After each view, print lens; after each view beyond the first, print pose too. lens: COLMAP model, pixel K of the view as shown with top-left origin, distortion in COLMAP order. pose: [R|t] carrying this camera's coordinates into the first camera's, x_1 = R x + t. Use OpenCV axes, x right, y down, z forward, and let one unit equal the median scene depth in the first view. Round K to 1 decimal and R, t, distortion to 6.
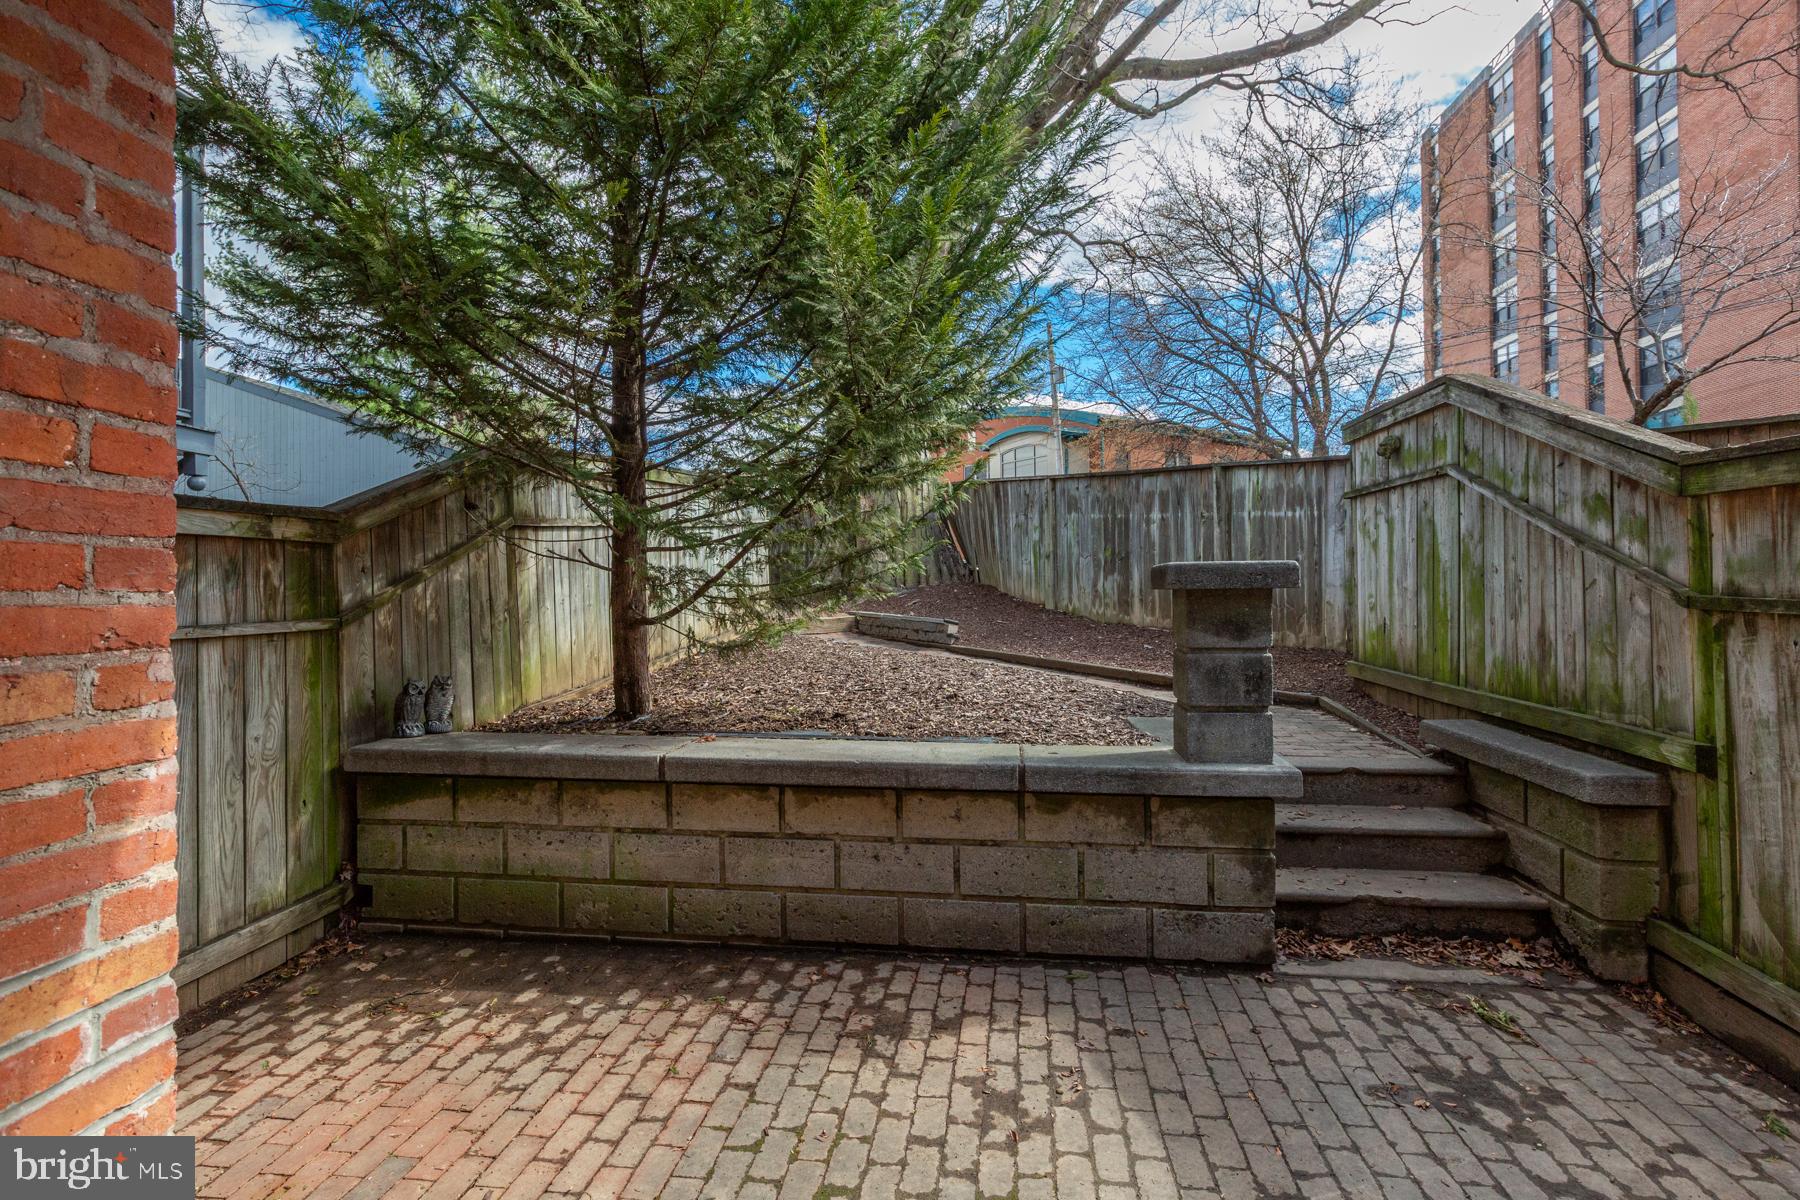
lens RADIAL K [[861.1, 0, 899.9], [0, 861.1, 591.4], [0, 0, 1]] dist [0.000497, -0.002025]
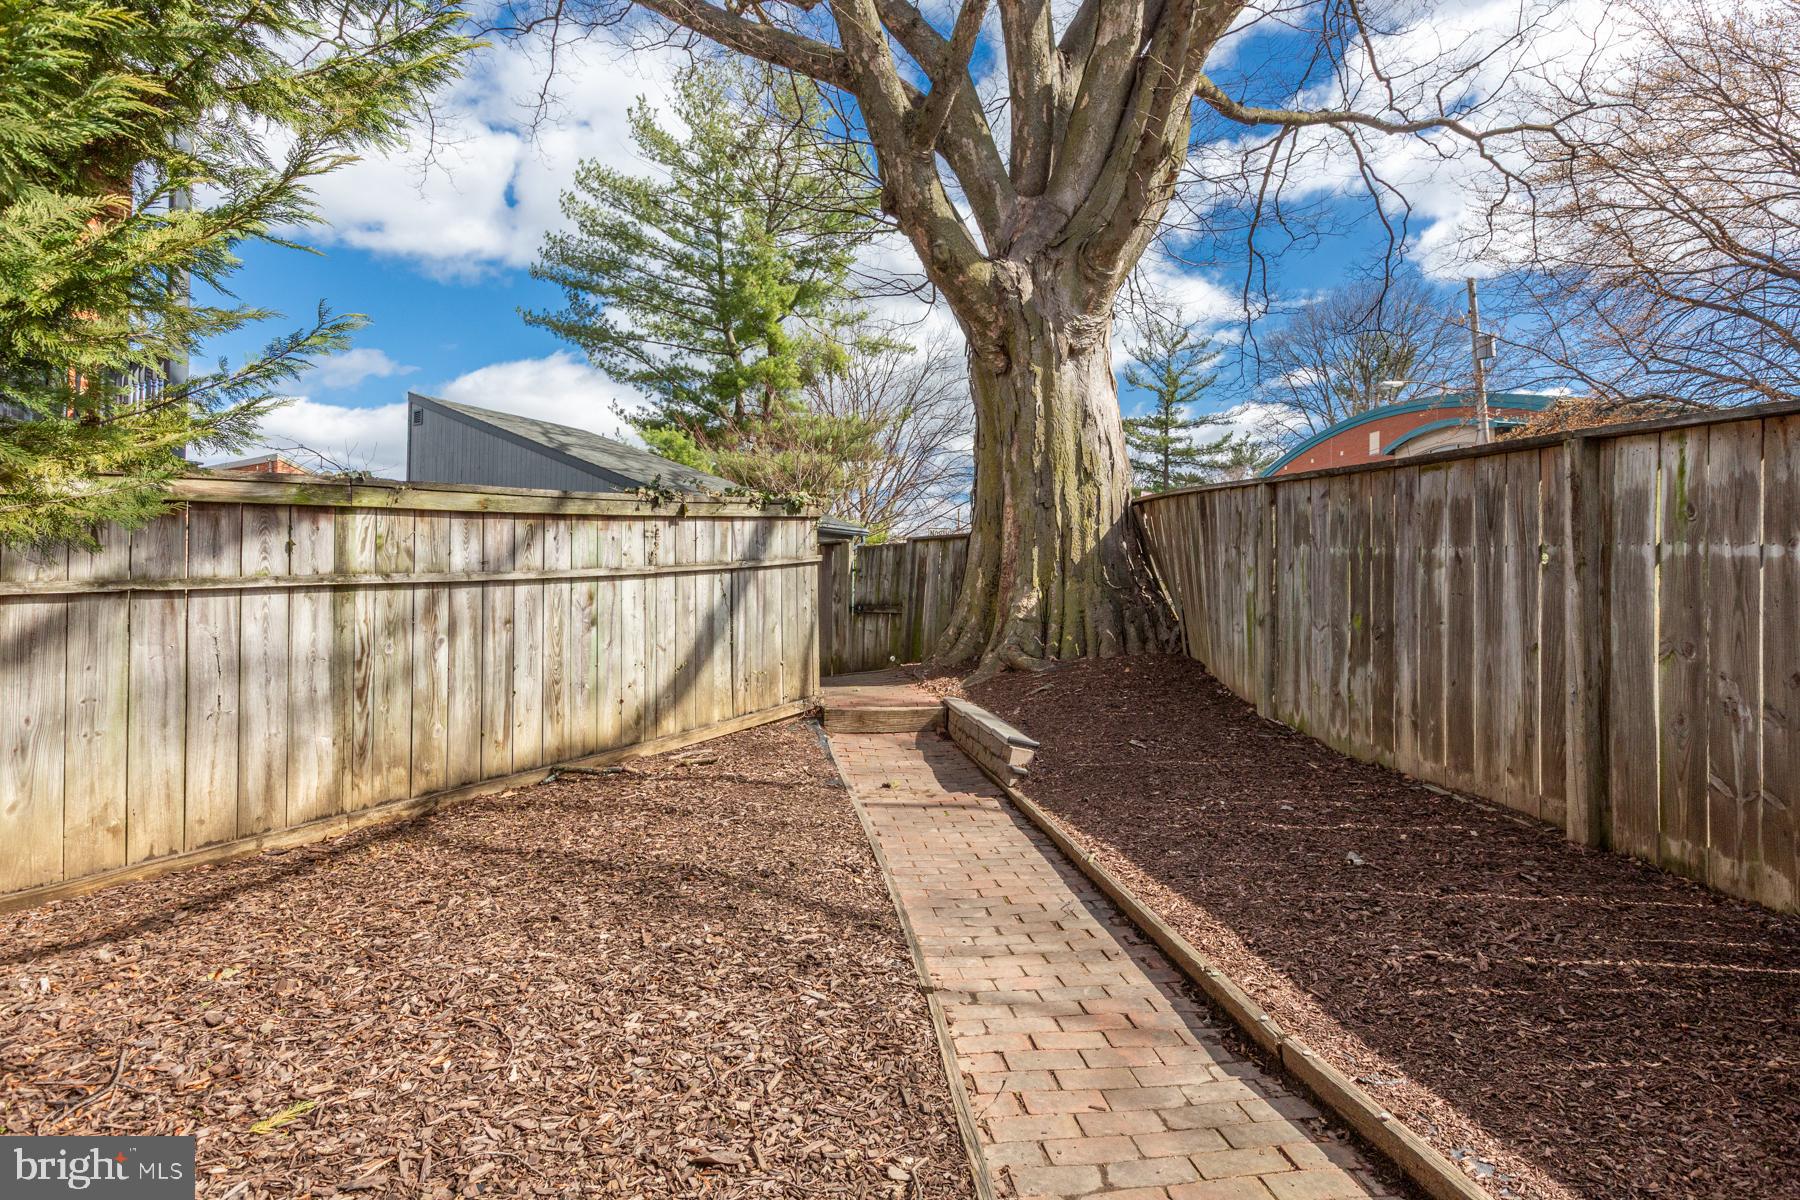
lens RADIAL K [[913.8, 0, 910.5], [0, 913.8, 599.9], [0, 0, 1]] dist [-0.010778, 0.000595]
pose [[0.914970, 0.015459, -0.403225, 0.243120], [-0.023761, 0.999596, -0.015595, -0.048928], [0.402821, 0.023850, 0.914968, 0.445202]]
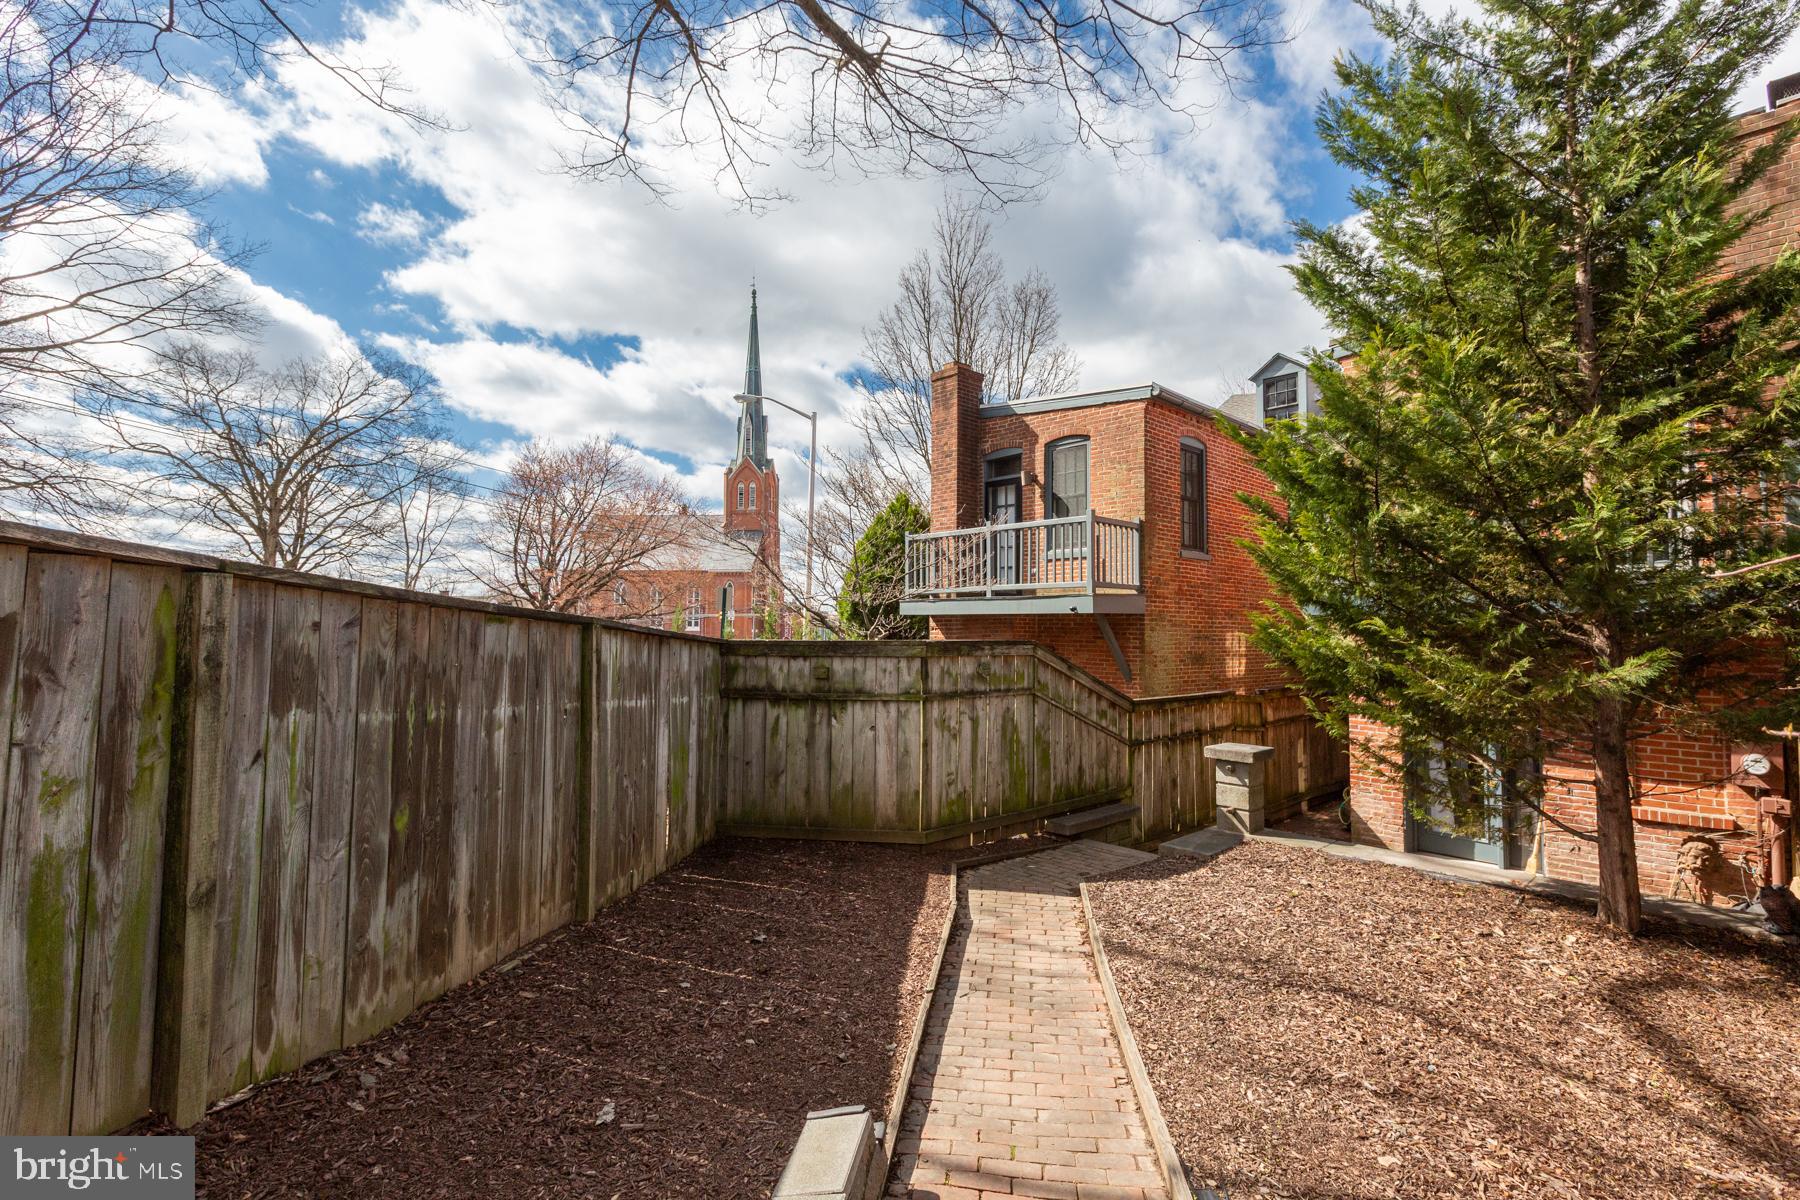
lens RADIAL K [[861.1, 0, 899.9], [0, 861.1, 593.2], [0, 0, 1]] dist [0.000497, -0.002025]
pose [[-0.776090, 0.030800, 0.629869, -0.154497], [0.006880, 0.999161, -0.040380, -0.136736], [-0.630584, -0.027005, -0.775651, 1.283895]]
